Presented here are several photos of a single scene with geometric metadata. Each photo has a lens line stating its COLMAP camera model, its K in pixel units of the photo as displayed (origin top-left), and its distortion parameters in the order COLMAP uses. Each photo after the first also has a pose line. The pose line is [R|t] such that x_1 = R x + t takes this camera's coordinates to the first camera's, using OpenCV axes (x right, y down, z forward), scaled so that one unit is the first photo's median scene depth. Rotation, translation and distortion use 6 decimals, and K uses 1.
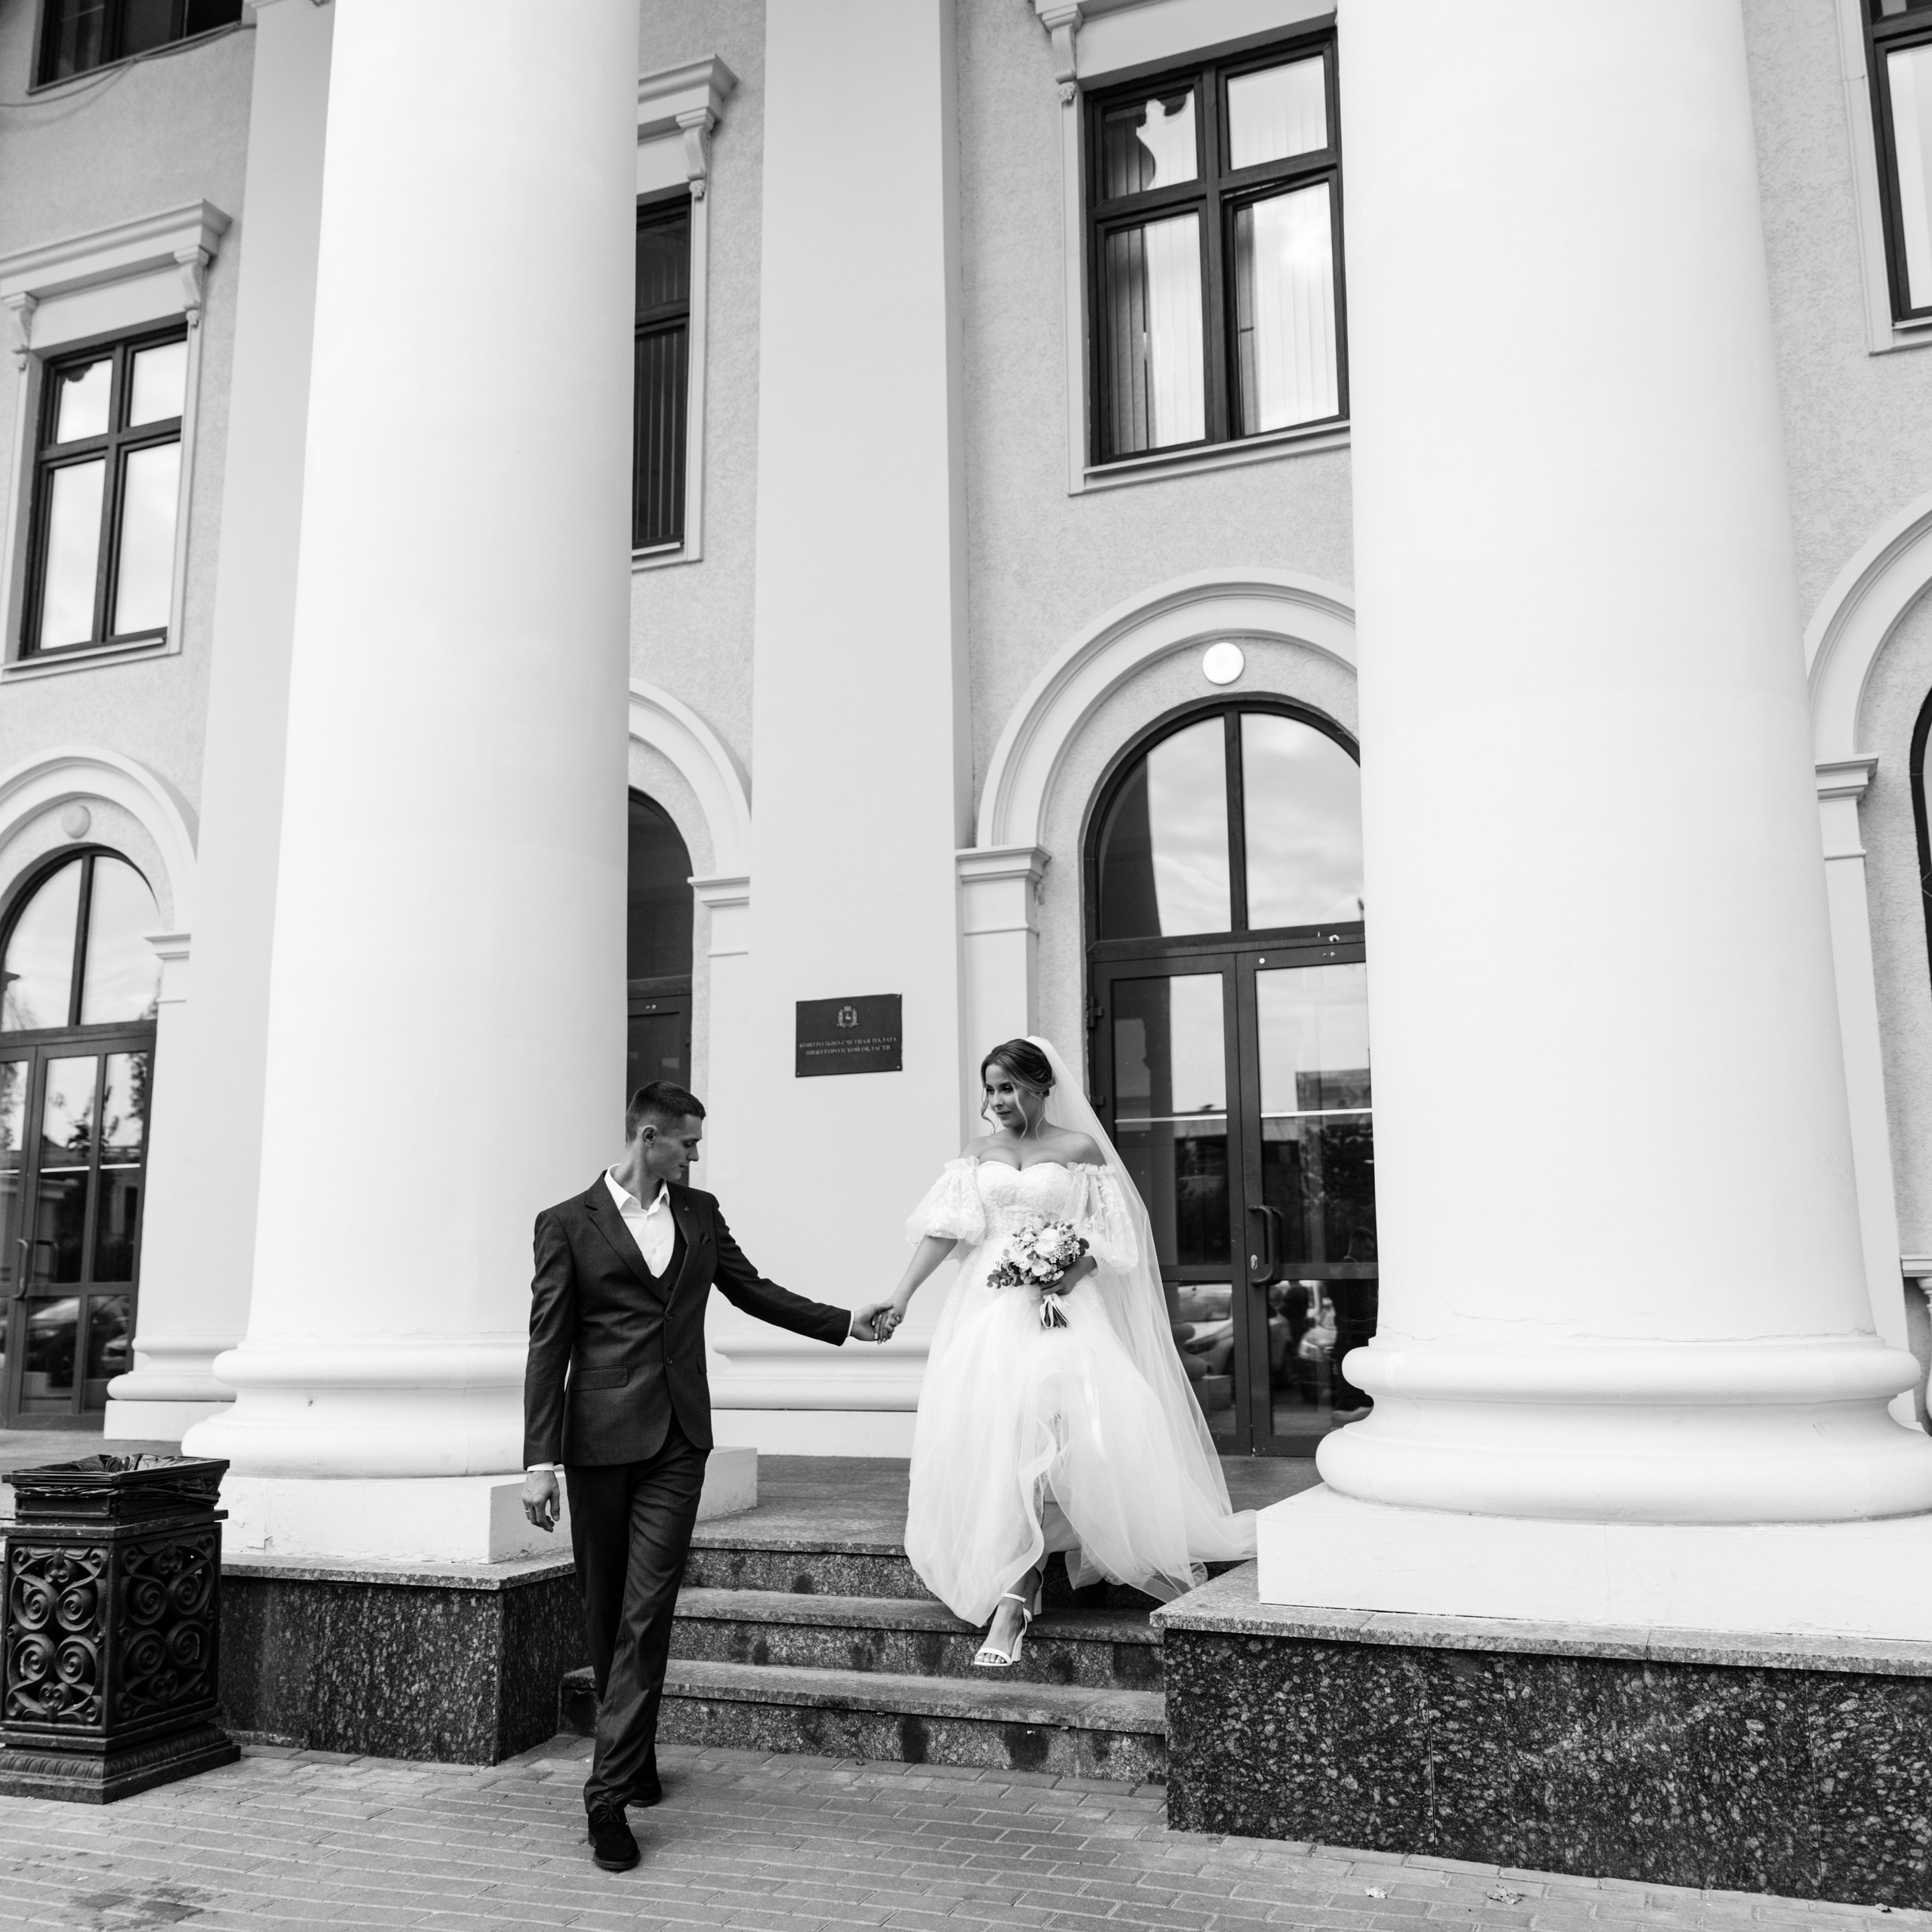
lens RADIAL K [[2062.7, 0, 966.0], [0, 2062.7, 966.0], [0, 0, 1]] dist [0.036130, -0.024098]
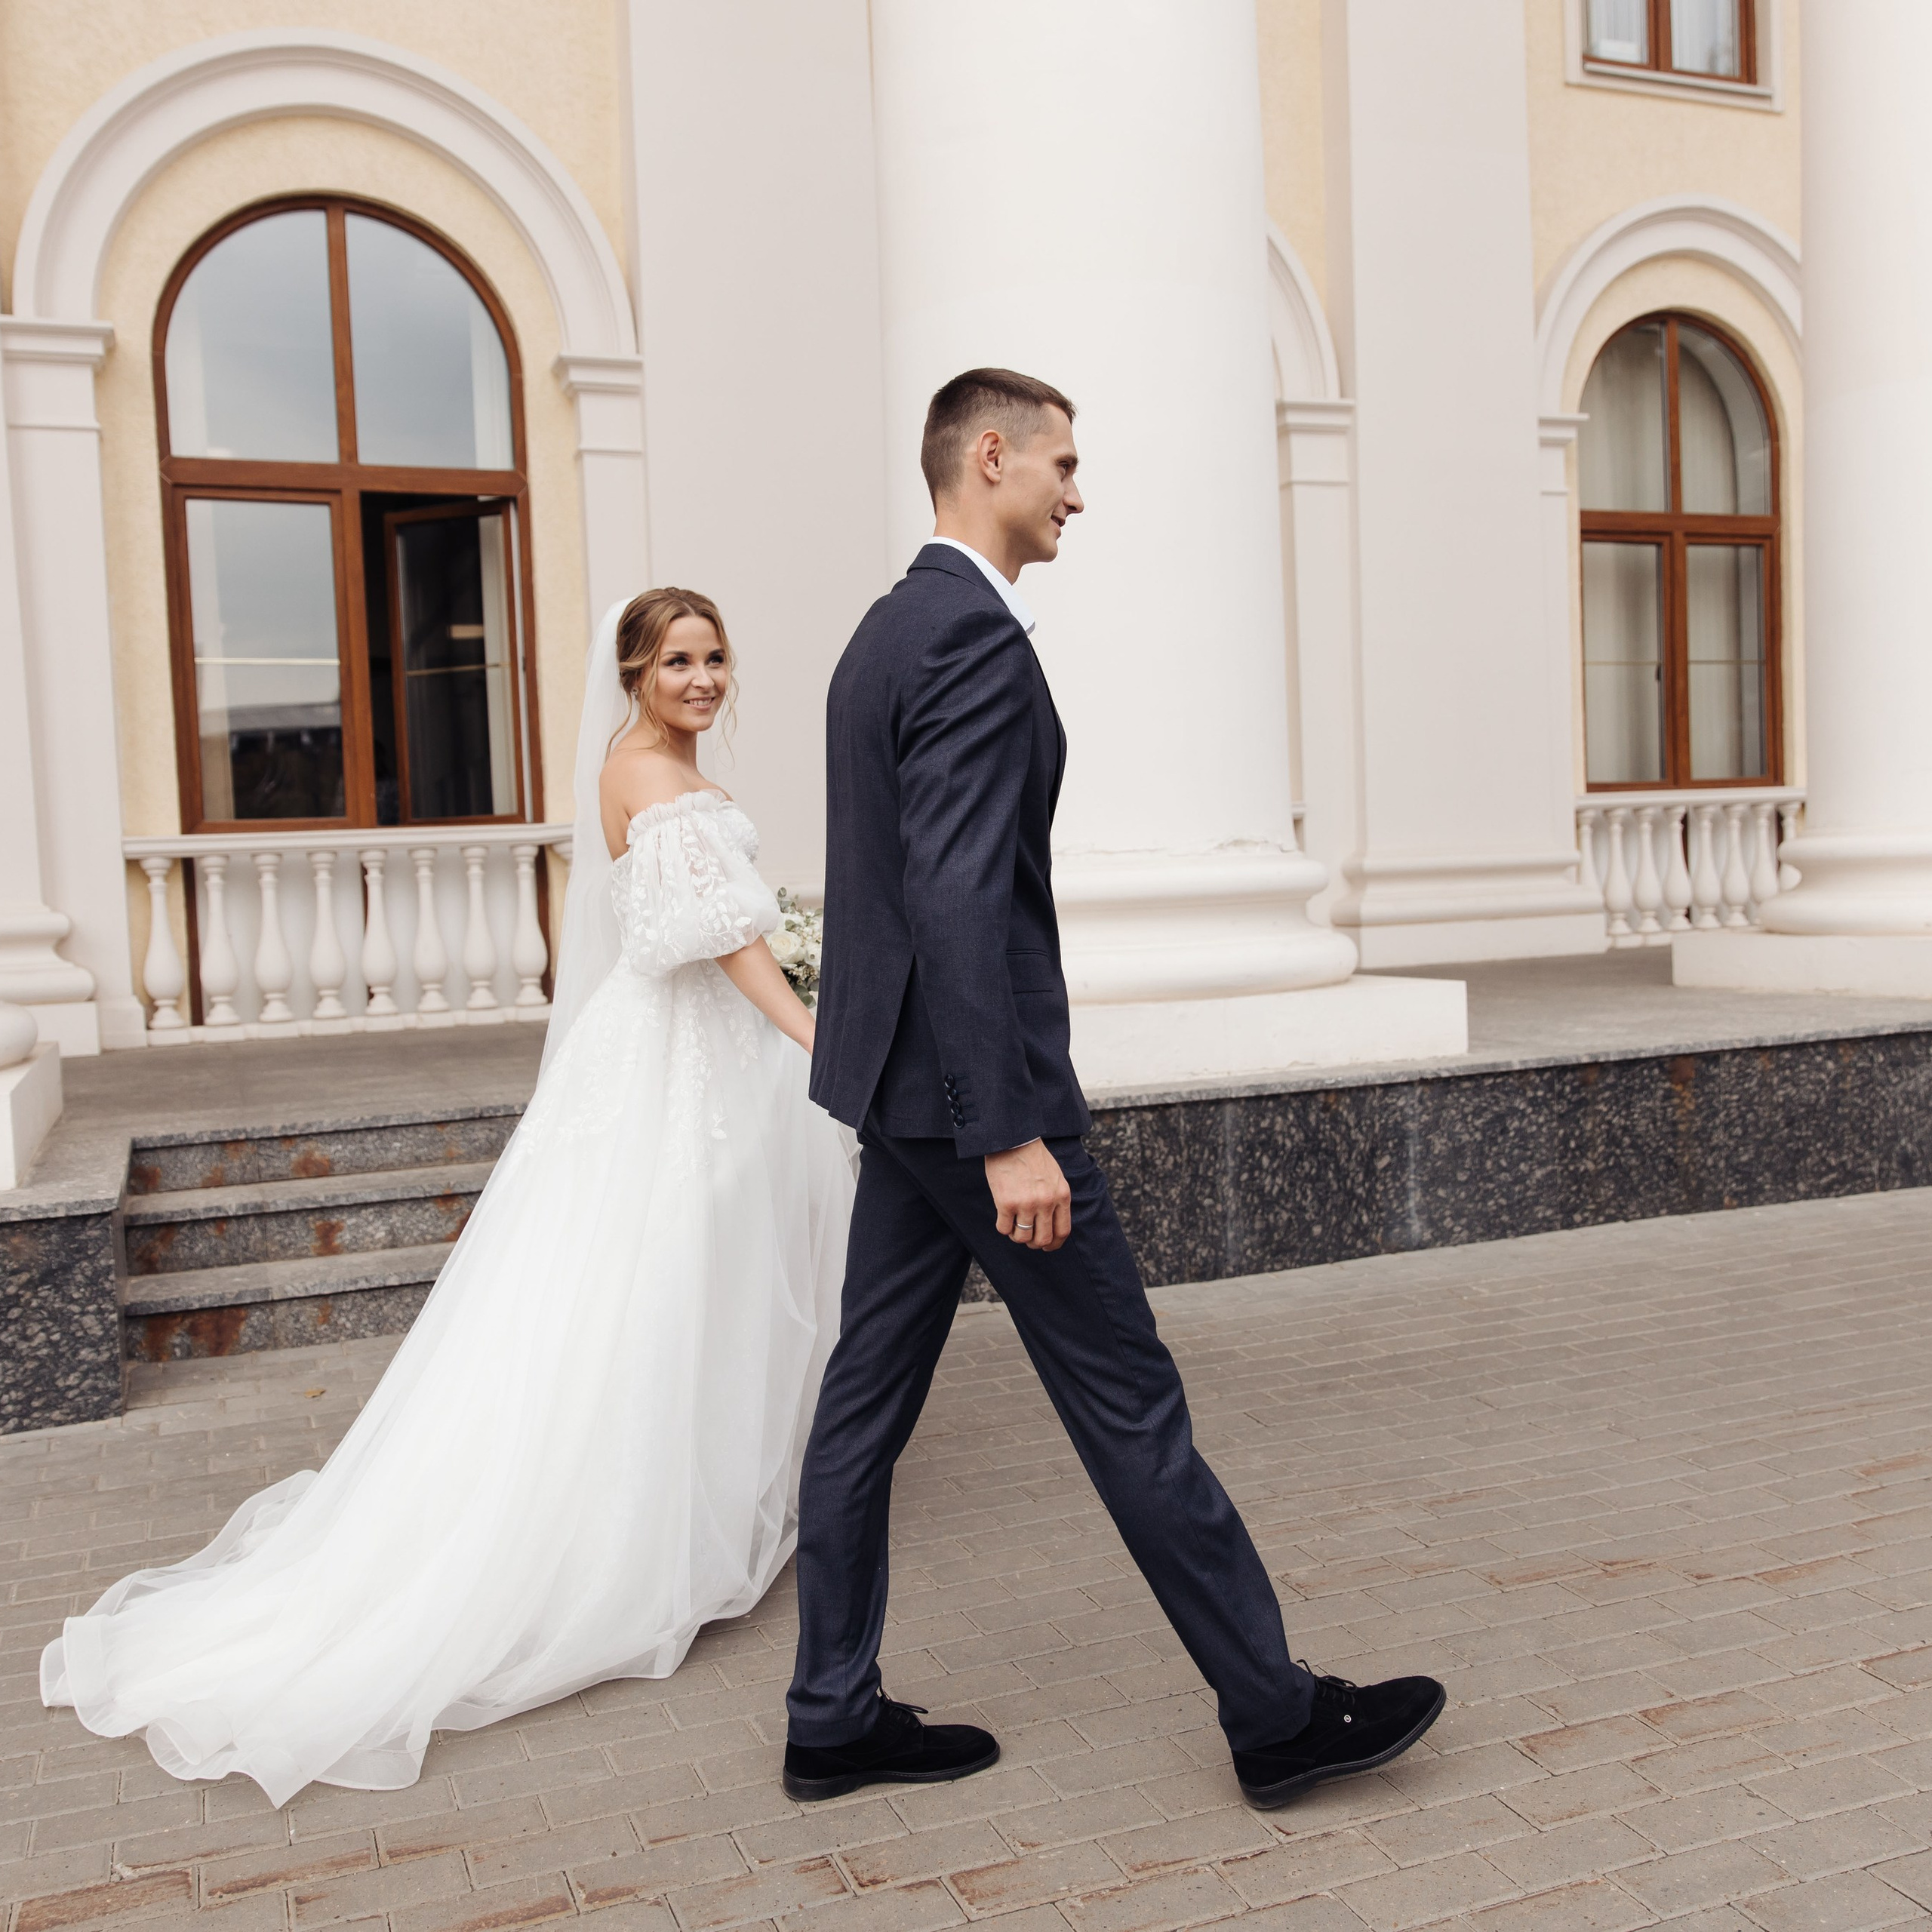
lens RADIAL K [[2062.7, 0, 966.0], [0, 2062.7, 966.0], [0, 0, 1]] dist [0.036130, -0.024098]
pose [[0.670310, -0.064812, 0.739245, -0.372996], [-0.083502, 0.983265, 0.161921, 0.030085], [-0.737368, -0.170265, 0.653681, 0.159049]]
